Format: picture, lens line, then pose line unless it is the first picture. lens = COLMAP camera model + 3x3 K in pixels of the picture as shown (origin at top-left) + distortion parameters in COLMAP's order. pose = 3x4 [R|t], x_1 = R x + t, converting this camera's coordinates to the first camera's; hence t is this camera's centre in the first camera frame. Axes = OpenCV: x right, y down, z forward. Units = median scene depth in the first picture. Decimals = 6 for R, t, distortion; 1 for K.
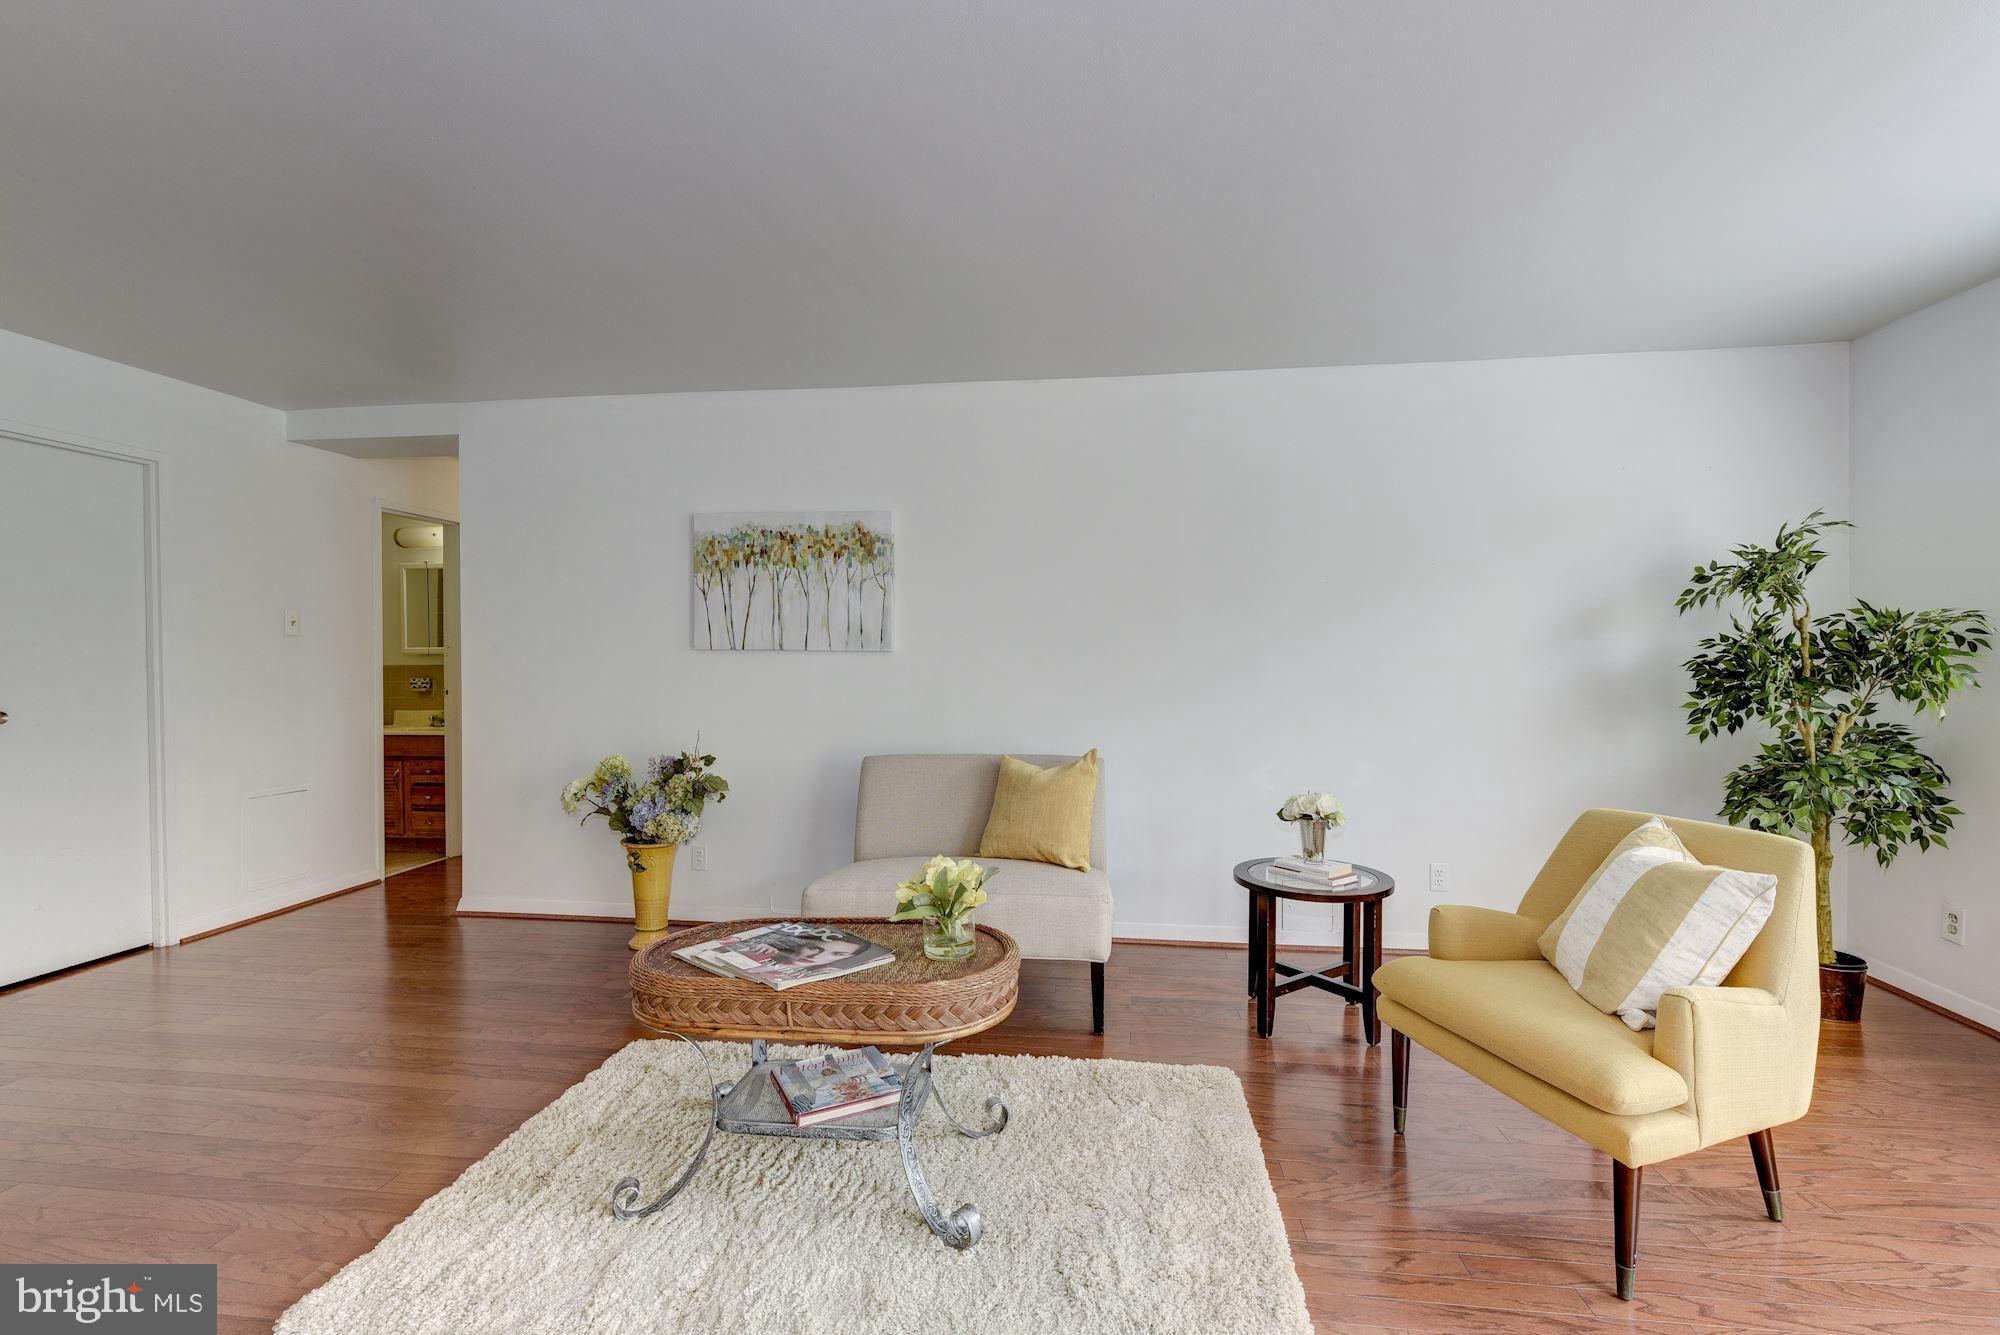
lens RADIAL K [[893.0, 0, 1000.0], [0, 893.0, 667.5], [0, 0, 1]] dist [-0.000409, -0.000226]
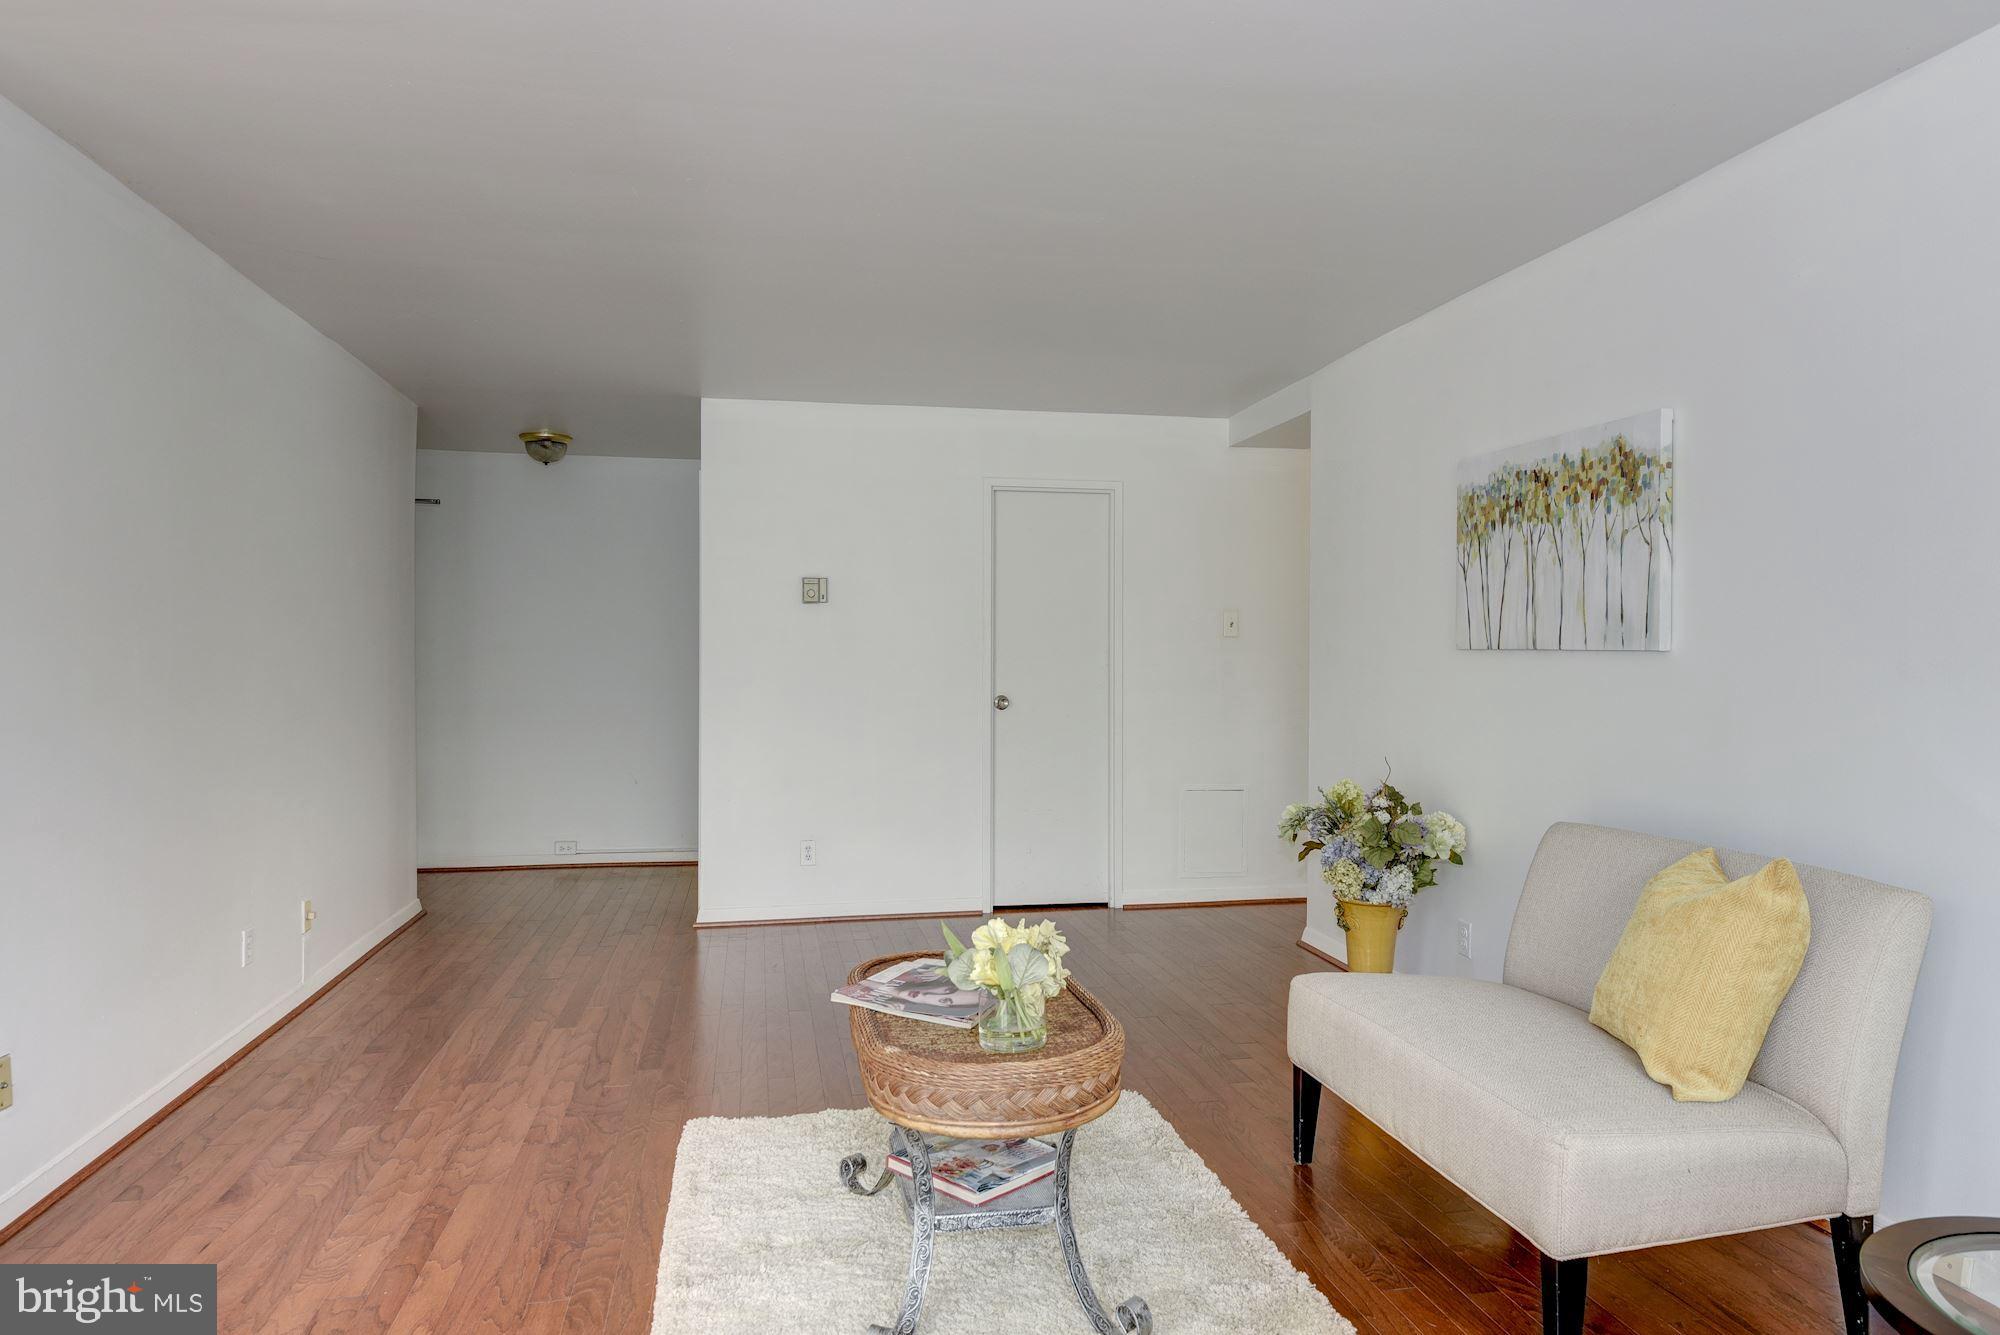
lens RADIAL K [[1209.8, 0, 1000.0], [0, 1209.8, 667.5], [0, 0, 1]] dist [0.004646, 0.001289]
pose [[0.322143, 0.010508, -0.946633, 0.618134], [-0.015628, 0.999861, 0.005781, -0.006612], [0.946562, 0.012932, 0.322262, 0.437835]]
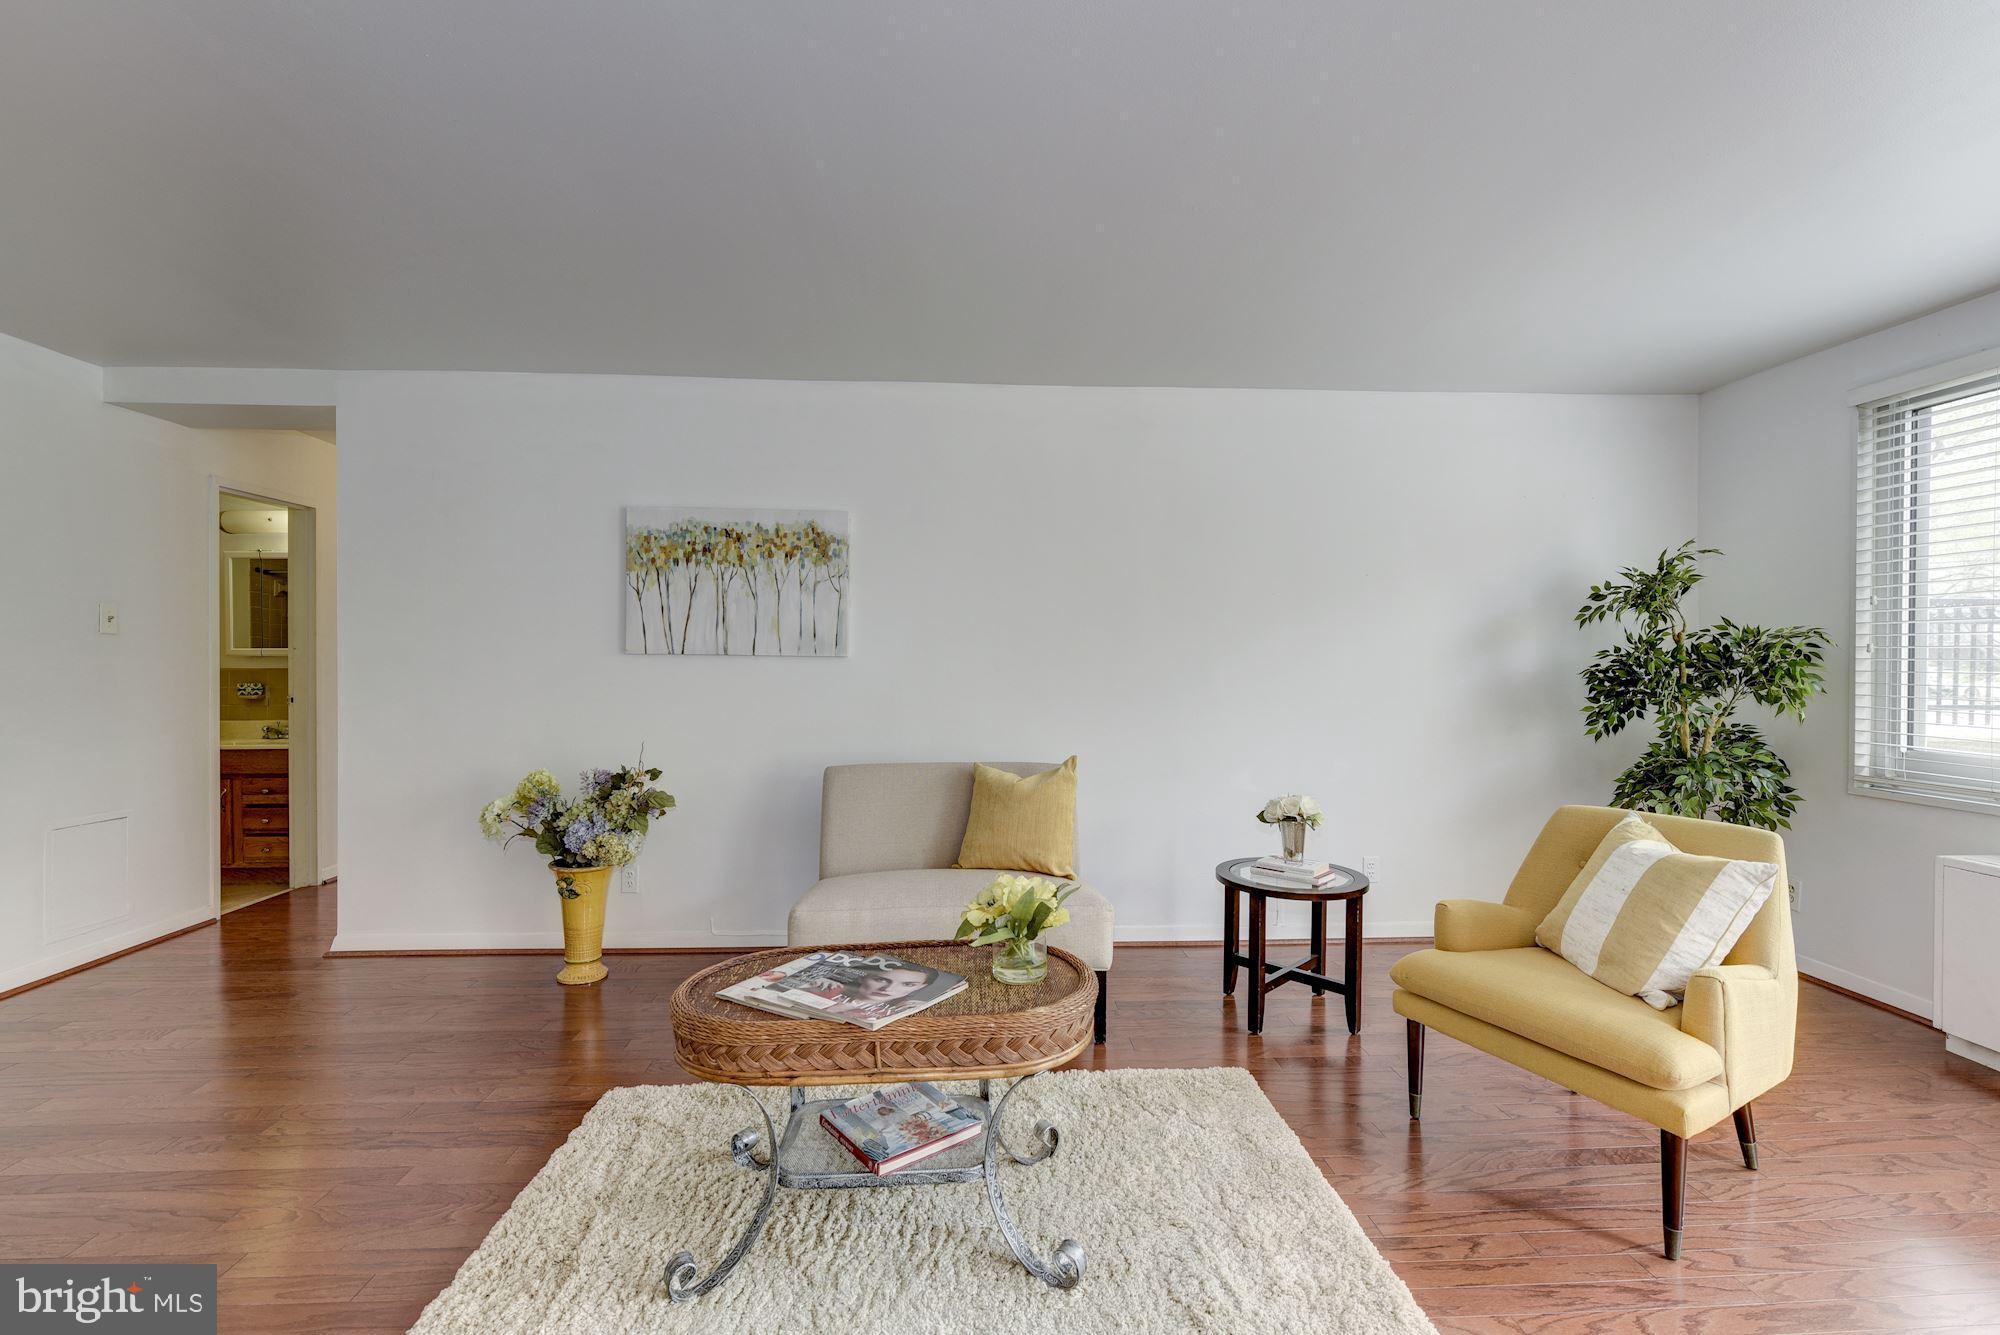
lens RADIAL K [[874.4, 0, 1000.0], [0, 874.4, 667.5], [0, 0, 1]] dist [-0.001701, -0.000392]
pose [[0.983303, 0.002995, 0.181953, -0.167164], [-0.002336, 0.999990, -0.003835, -0.004334], [-0.181963, 0.003346, 0.983300, 0.055399]]
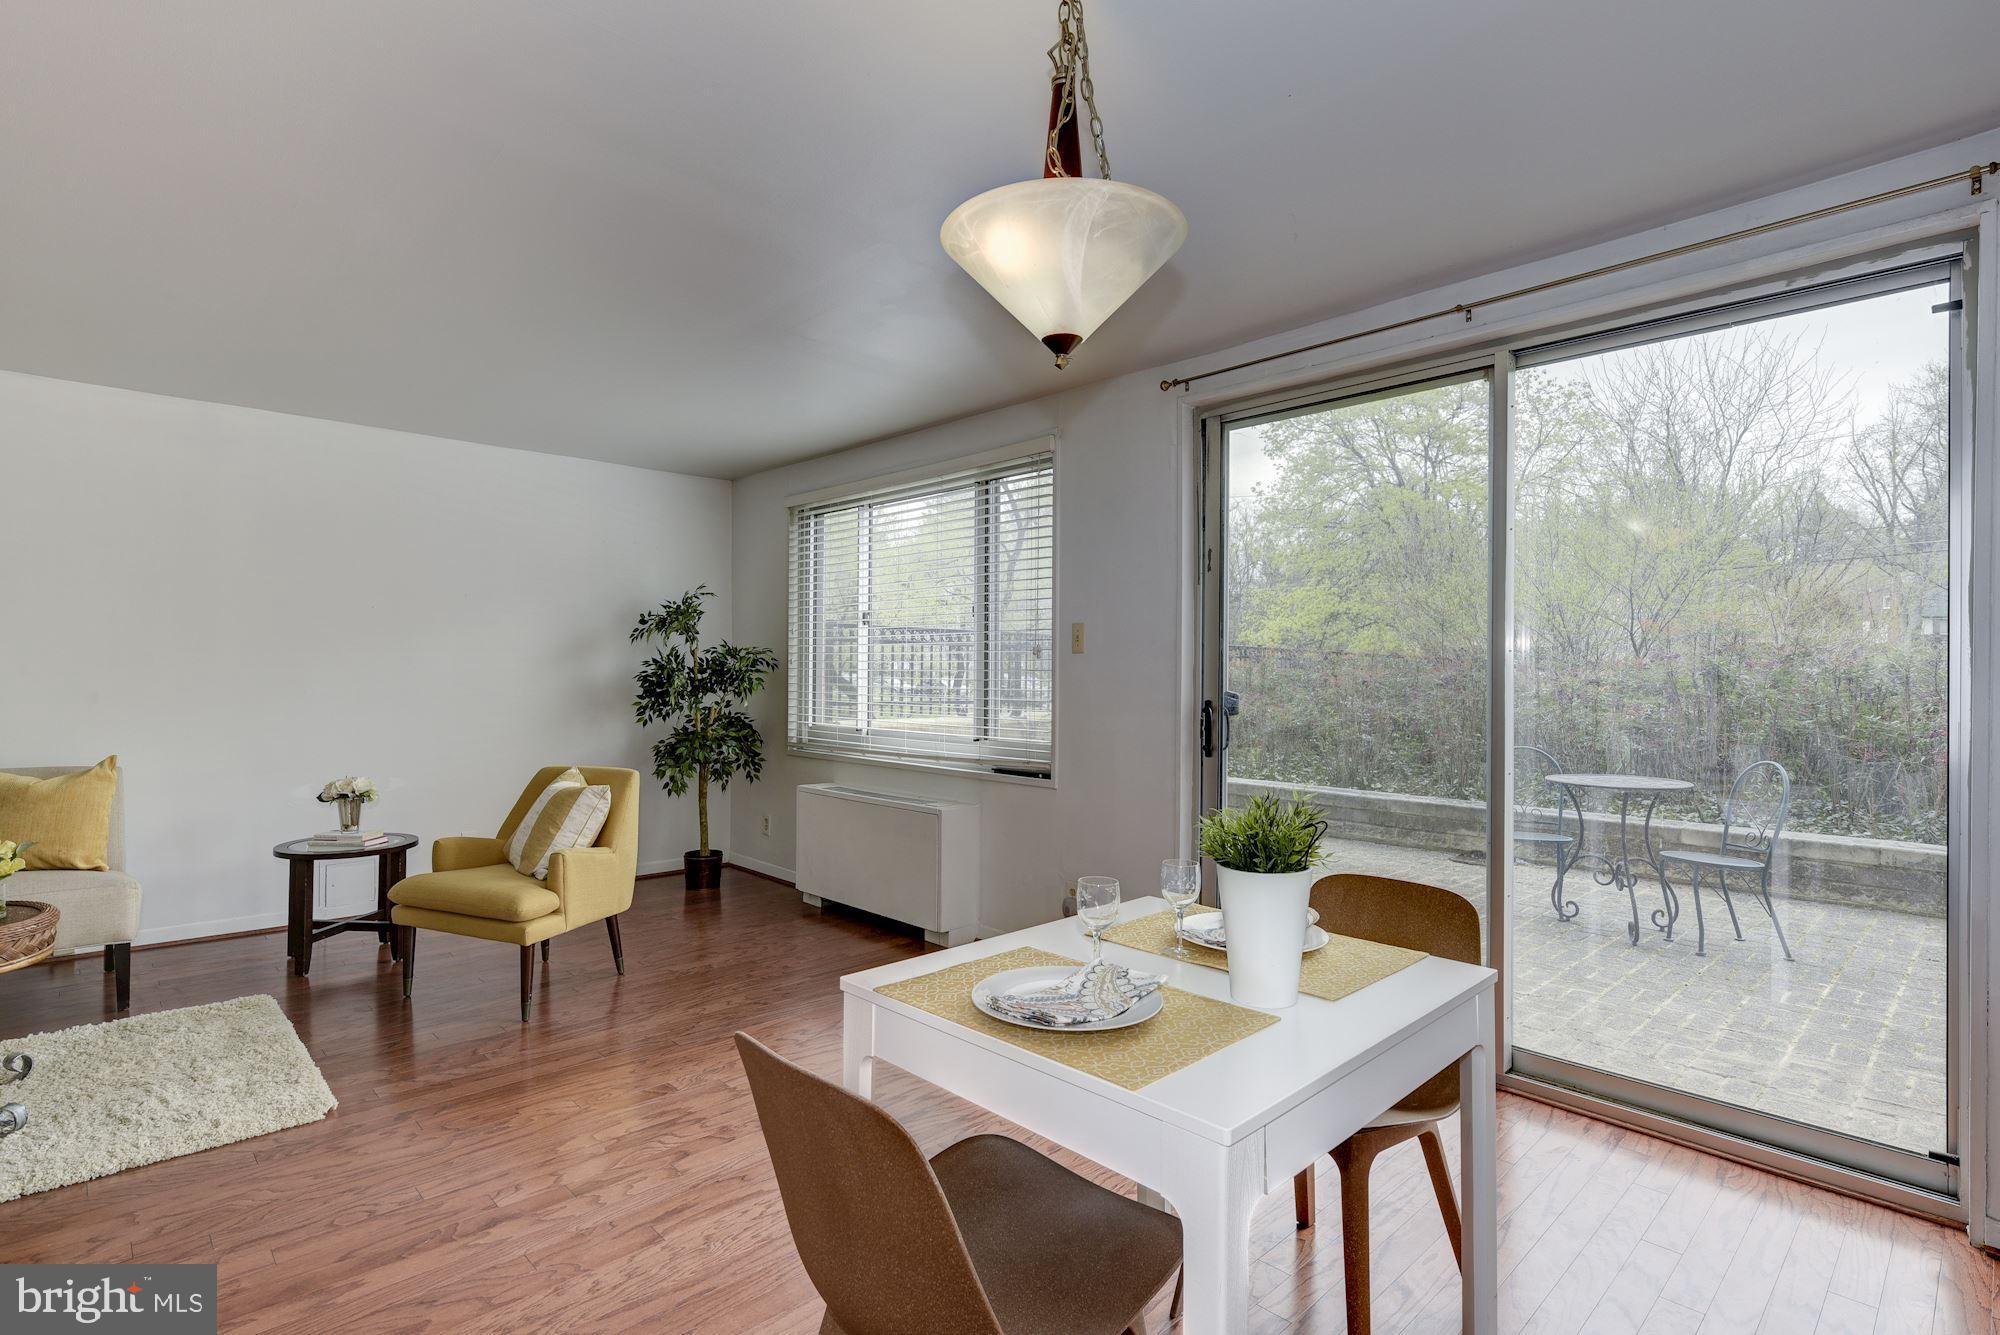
lens RADIAL K [[969.4, 0, 1000.0], [0, 969.4, 667.5], [0, 0, 1]] dist [0.001735, -0.000315]
pose [[0.628763, 0.011360, 0.777514, -0.136995], [-0.000482, 0.999899, -0.014219, 0.003753], [-0.777597, 0.008565, 0.628705, -0.566578]]
